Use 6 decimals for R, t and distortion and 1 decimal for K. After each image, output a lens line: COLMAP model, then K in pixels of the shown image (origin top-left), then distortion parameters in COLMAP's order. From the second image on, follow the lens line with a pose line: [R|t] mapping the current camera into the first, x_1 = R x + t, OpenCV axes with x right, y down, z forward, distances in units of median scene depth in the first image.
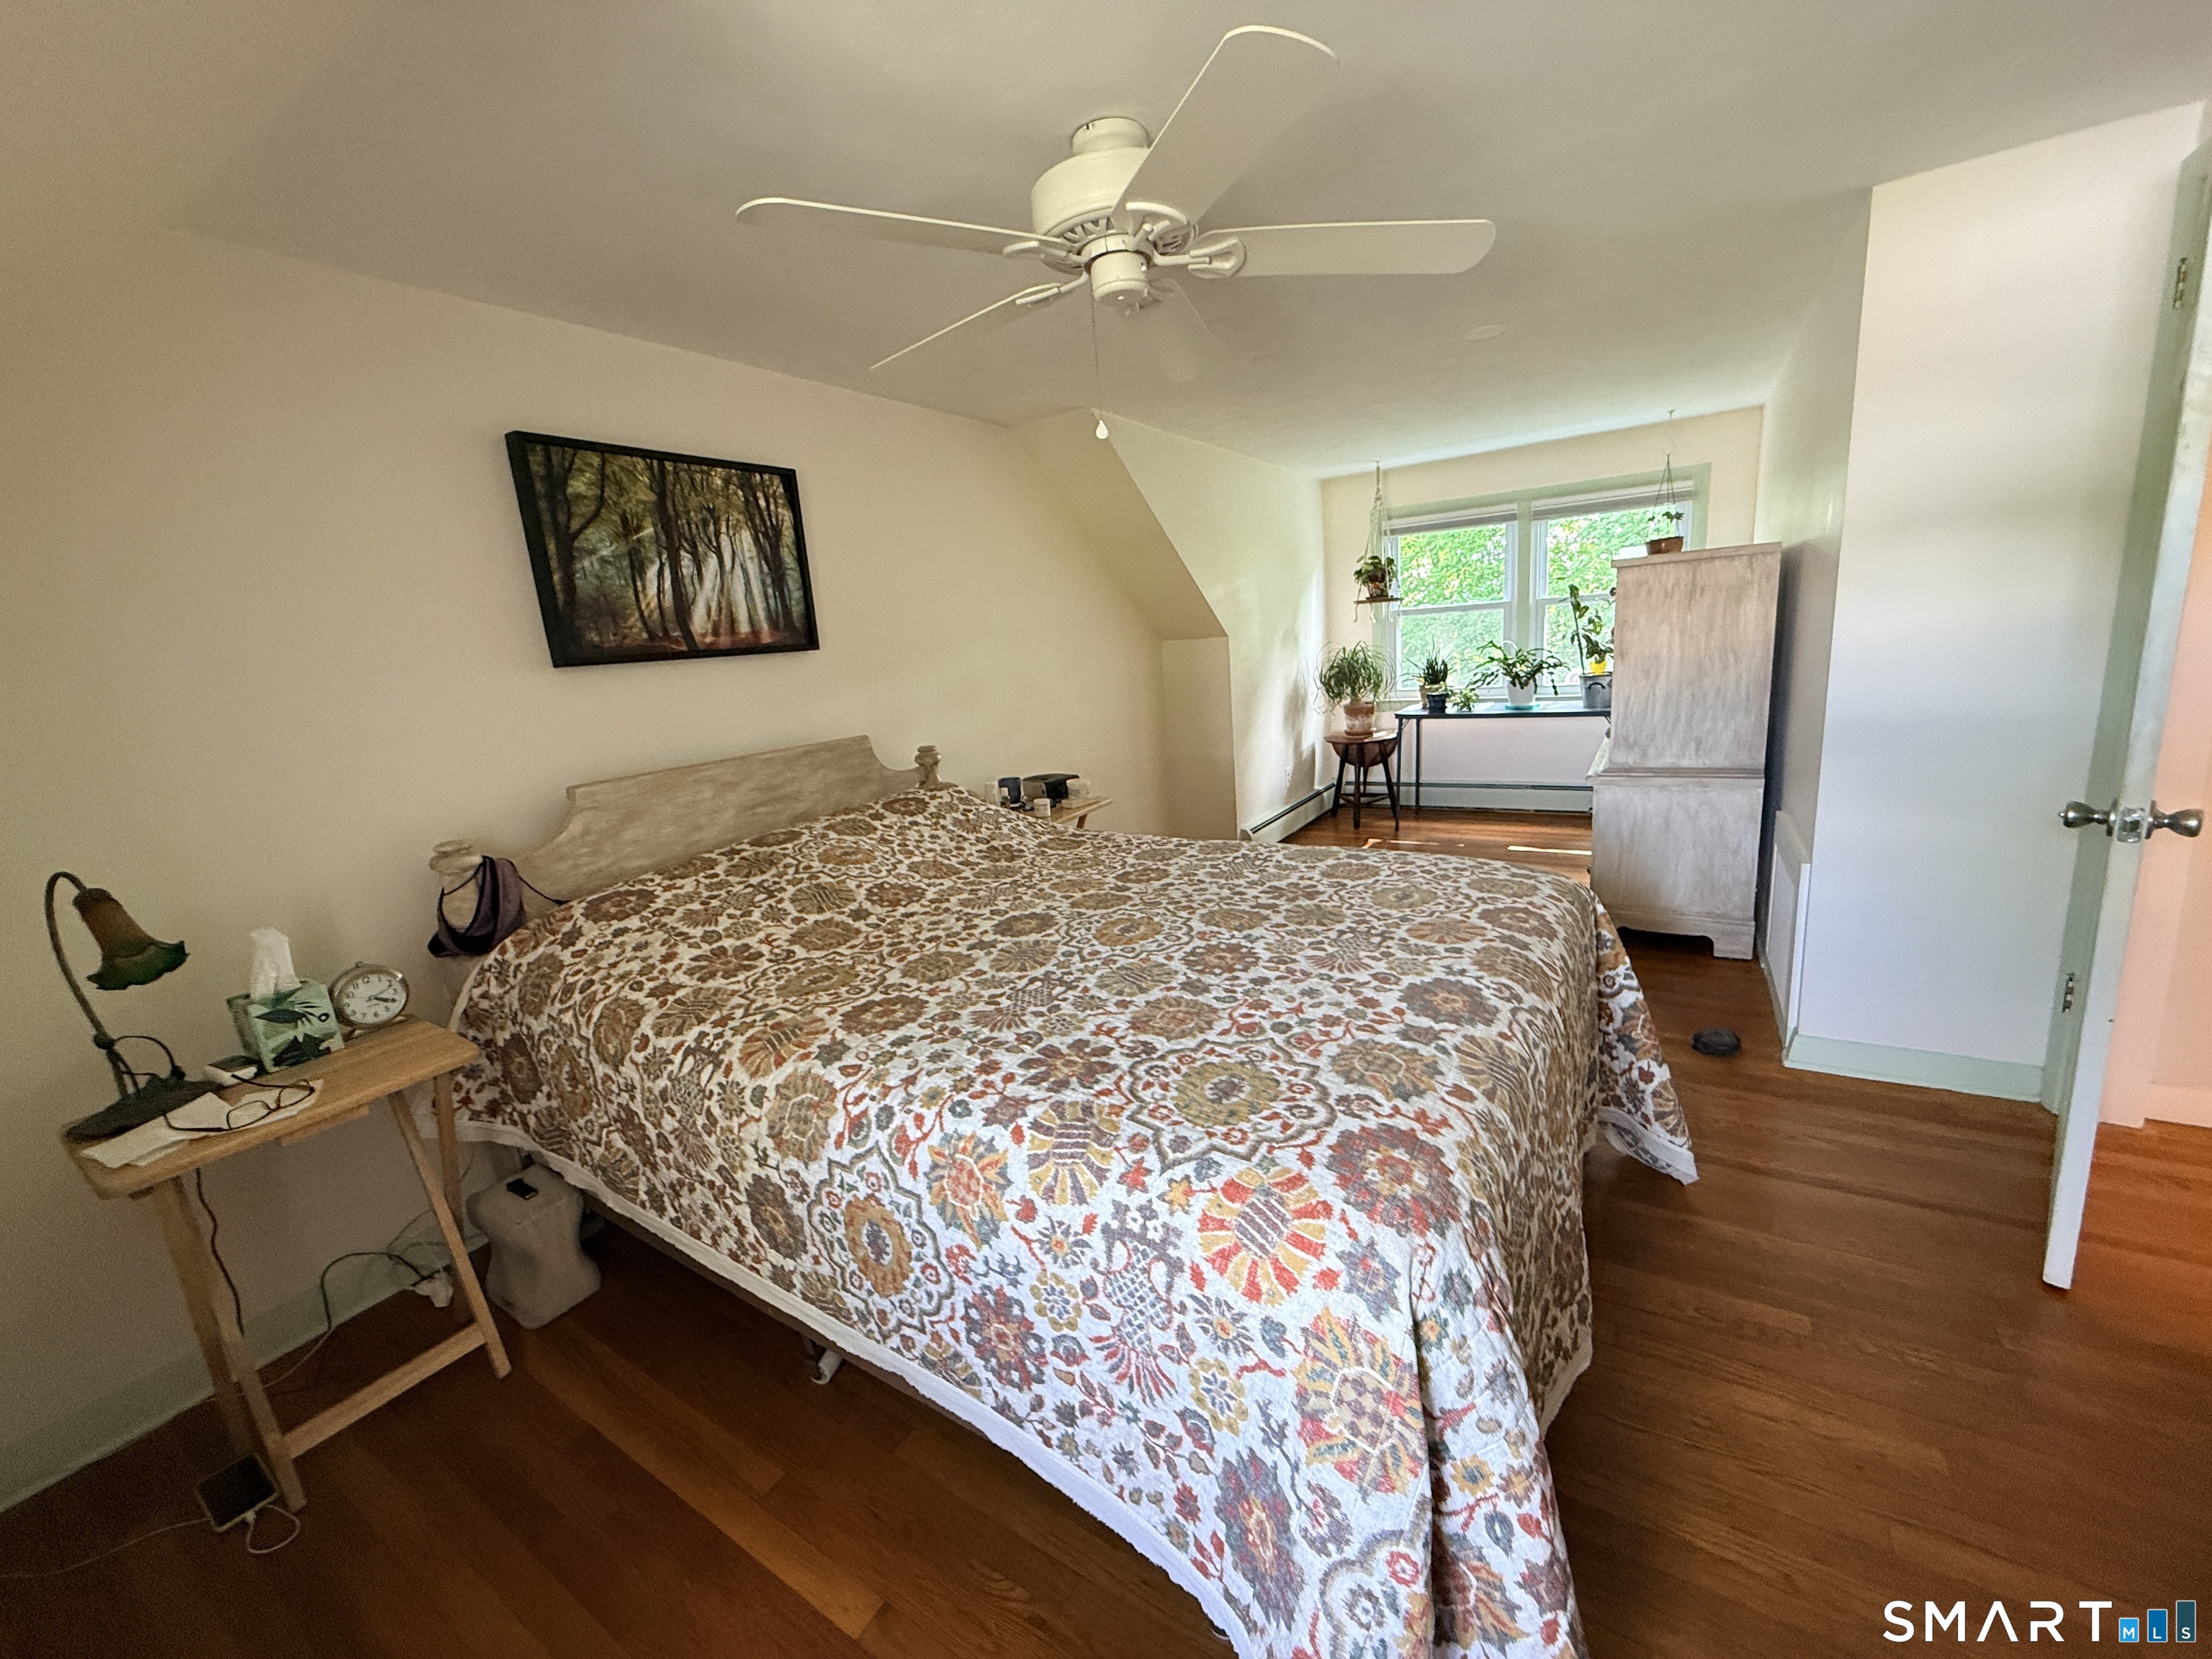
lens RADIAL K [[878.7, 0, 1097.3], [0, 878.7, 825.1], [0, 0, 1]] dist [-0.000095, 0.000281]
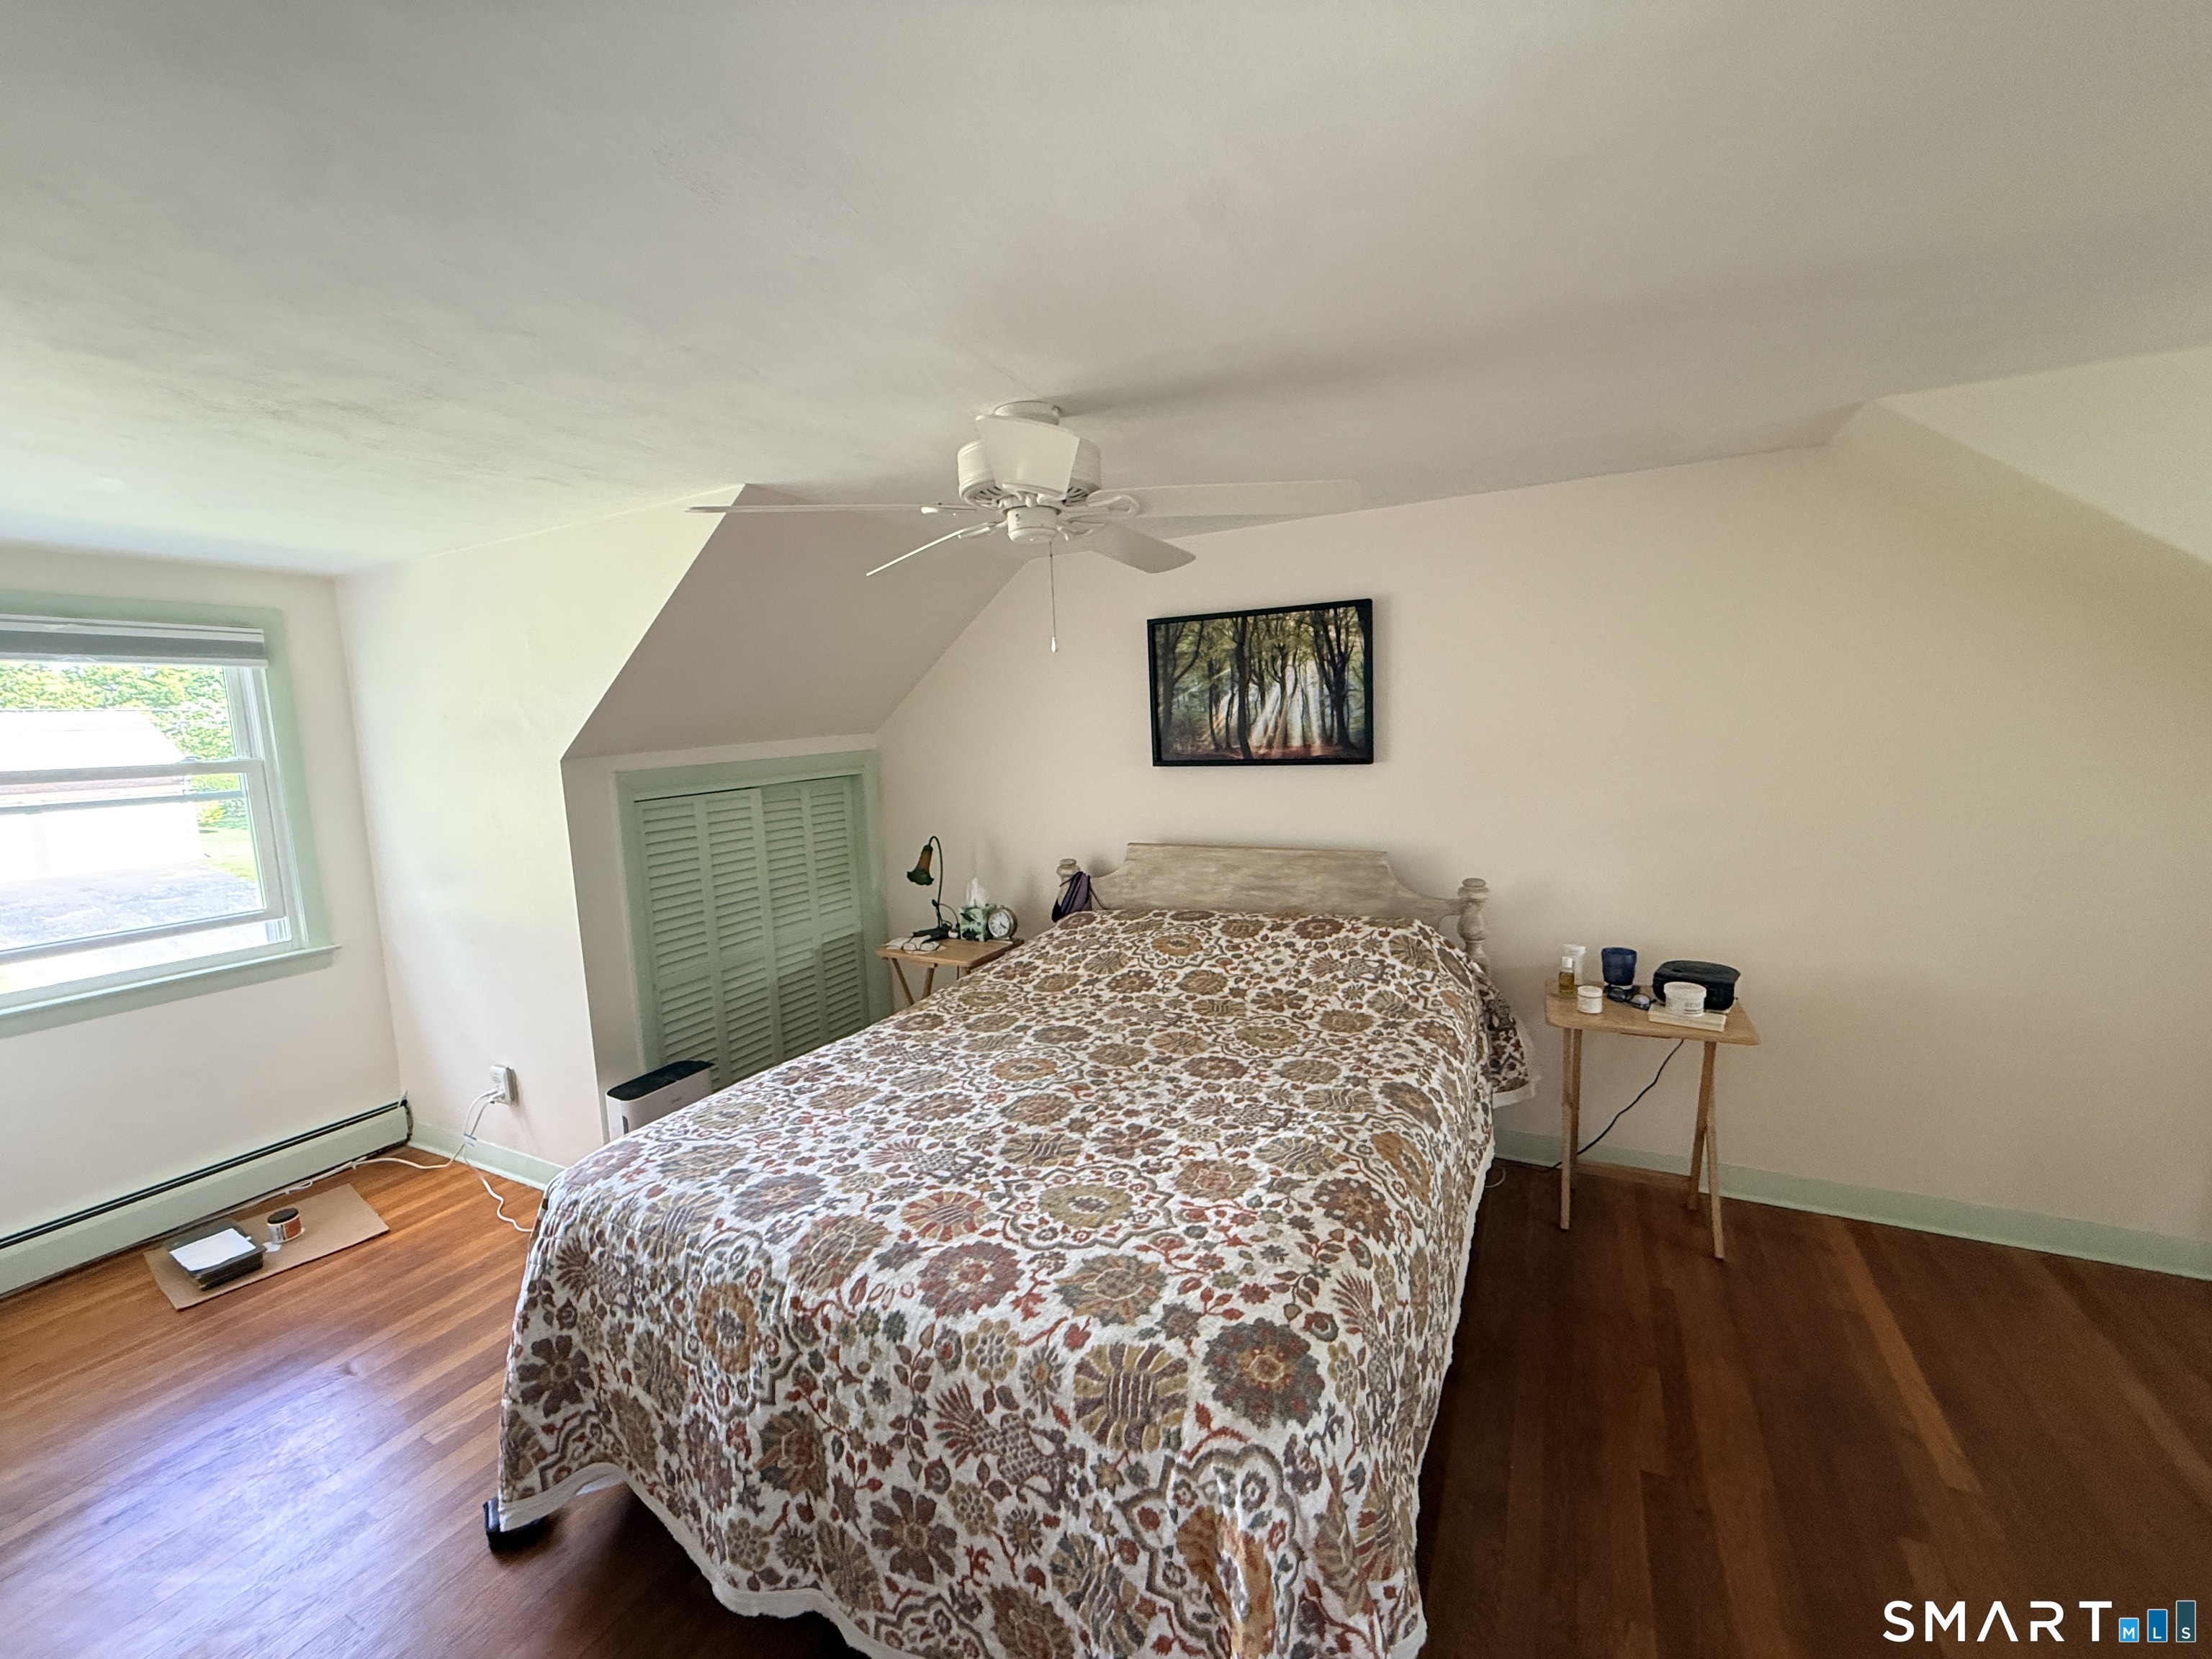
lens RADIAL K [[878.7, 0, 1097.3], [0, 878.7, 825.1], [0, 0, 1]] dist [-0.000095, 0.000281]
pose [[0.095200, 0.193277, -0.976515, 0.833693], [-0.177049, 0.968617, 0.174454, -0.307098], [0.979587, 0.156283, 0.126432, 0.675042]]
